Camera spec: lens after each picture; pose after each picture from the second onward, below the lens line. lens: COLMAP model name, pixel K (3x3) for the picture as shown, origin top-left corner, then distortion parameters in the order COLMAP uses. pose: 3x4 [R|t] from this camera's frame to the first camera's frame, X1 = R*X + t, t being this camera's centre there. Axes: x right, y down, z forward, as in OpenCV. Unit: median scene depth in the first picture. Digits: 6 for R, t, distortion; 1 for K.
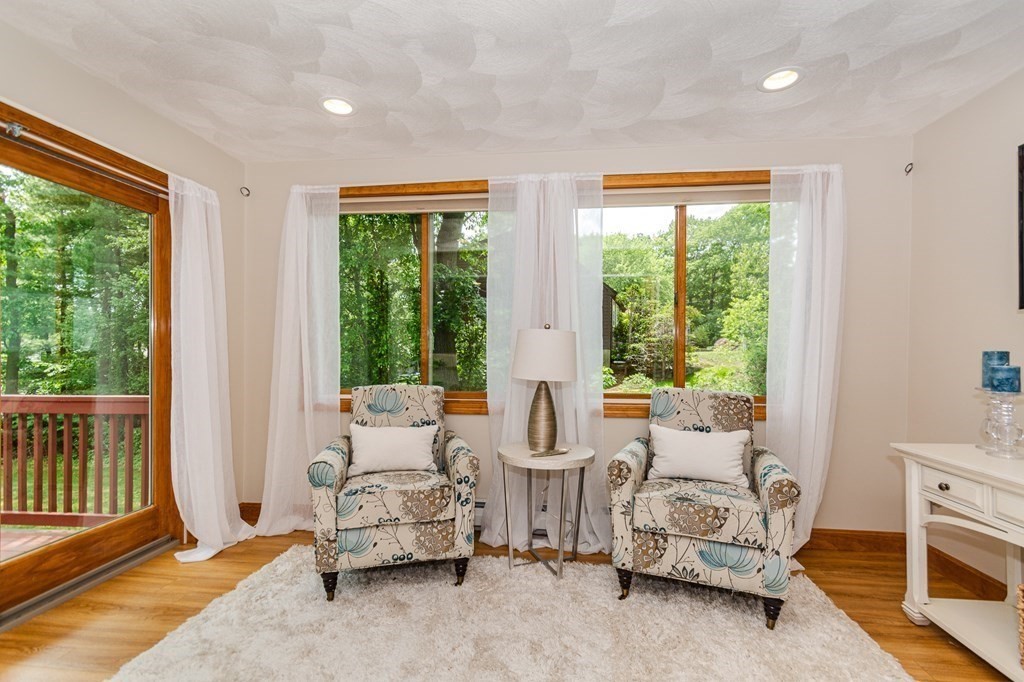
lens RADIAL K [[457.3, 0, 515.9], [0, 457.3, 356.5], [0, 0, 1]] dist [0.005197, 0.001639]
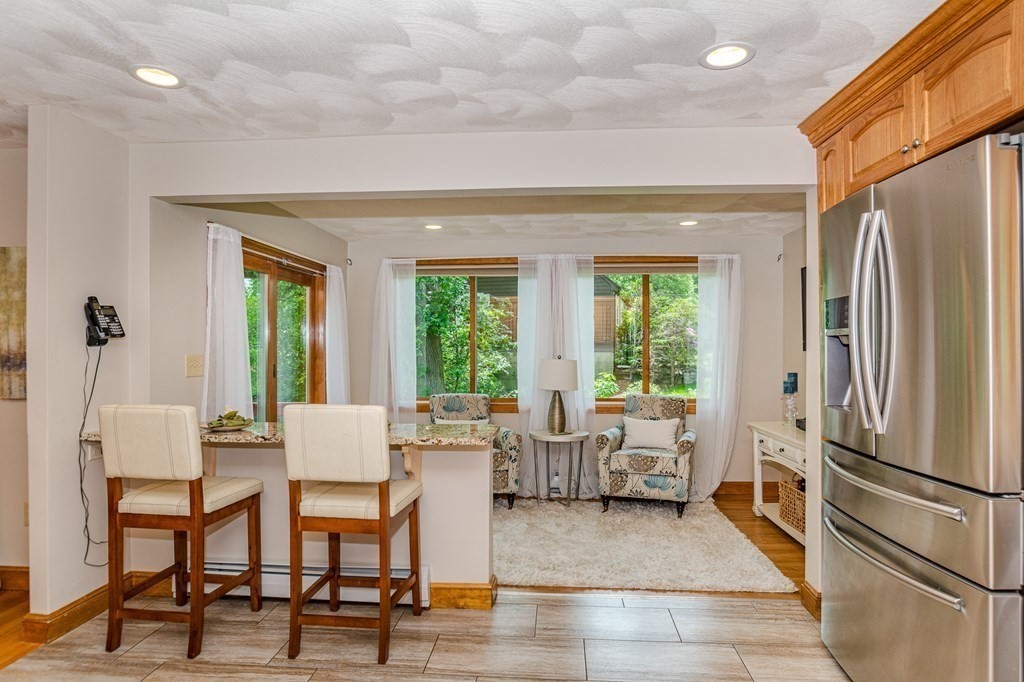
lens RADIAL K [[582.6, 0, 507.0], [0, 582.6, 353.5], [0, 0, 1]] dist [-0.006974, -0.000450]
pose [[0.999851, -0.007888, 0.015367, -0.153348], [0.007993, 0.999945, -0.006760, -0.066315], [-0.015313, 0.006882, 0.999859, -1.099512]]
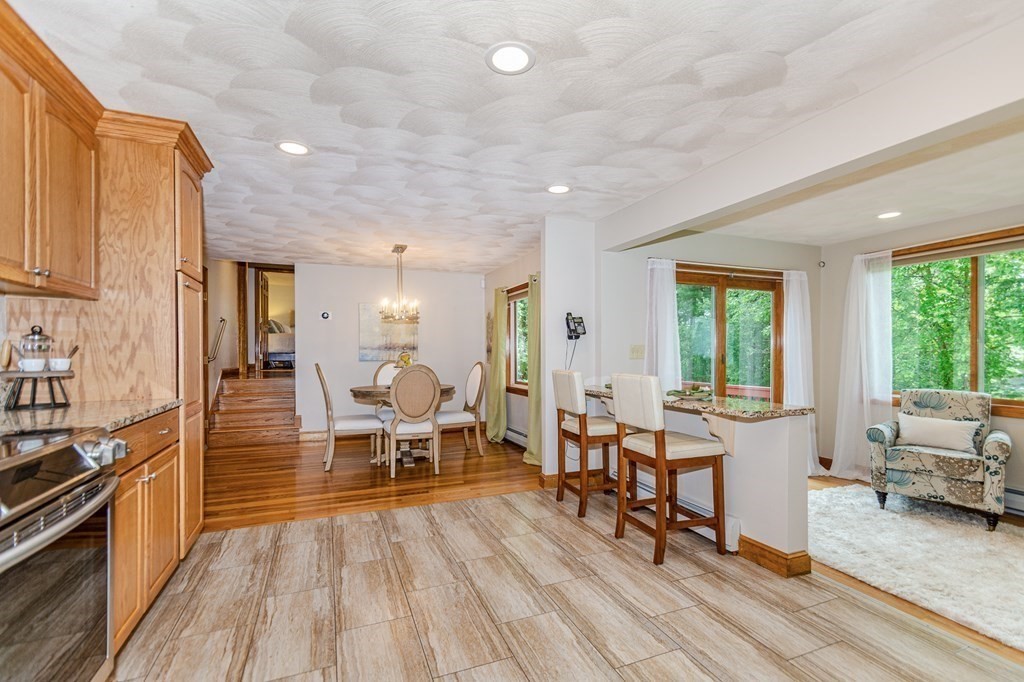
lens RADIAL K [[457.3, 0, 517.5], [0, 457.3, 354.1], [0, 0, 1]] dist [0.005197, 0.001639]
pose [[0.477904, -0.004060, -0.878403, 0.404885], [-0.007965, 0.999928, -0.008955, -0.026565], [0.878376, 0.011276, 0.477837, -0.911672]]
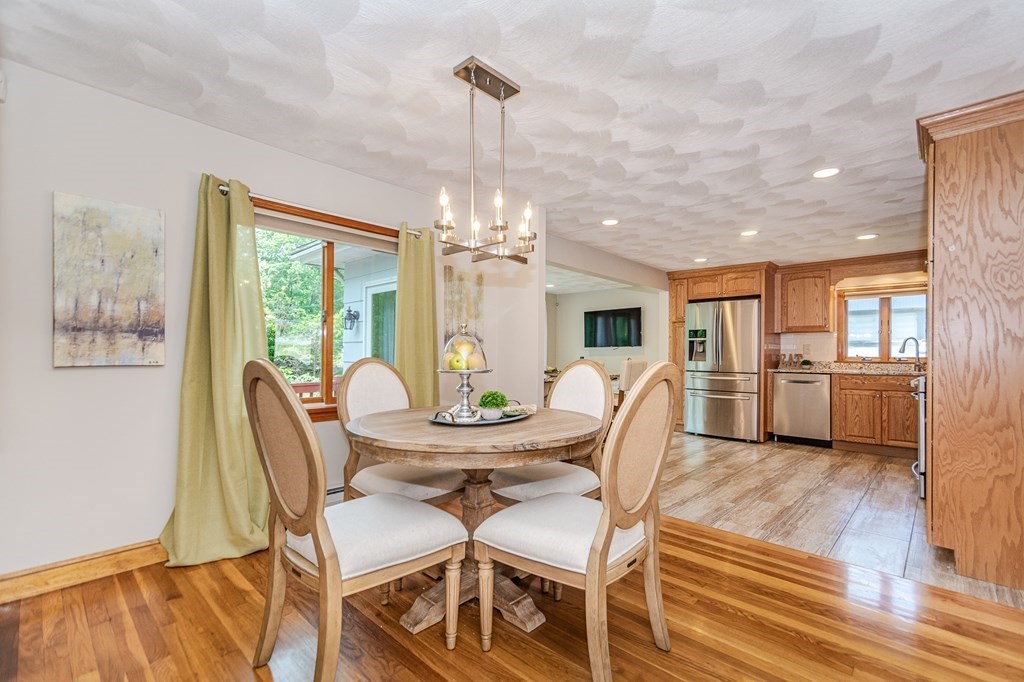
lens RADIAL K [[457.3, 0, 514.7], [0, 457.3, 352.2], [0, 0, 1]] dist [0.005197, 0.001639]
pose [[0.608051, 0.001455, 0.793897, -2.417509], [0.007210, 0.999947, -0.007355, -0.012422], [-0.793865, 0.010197, 0.608008, -0.949557]]
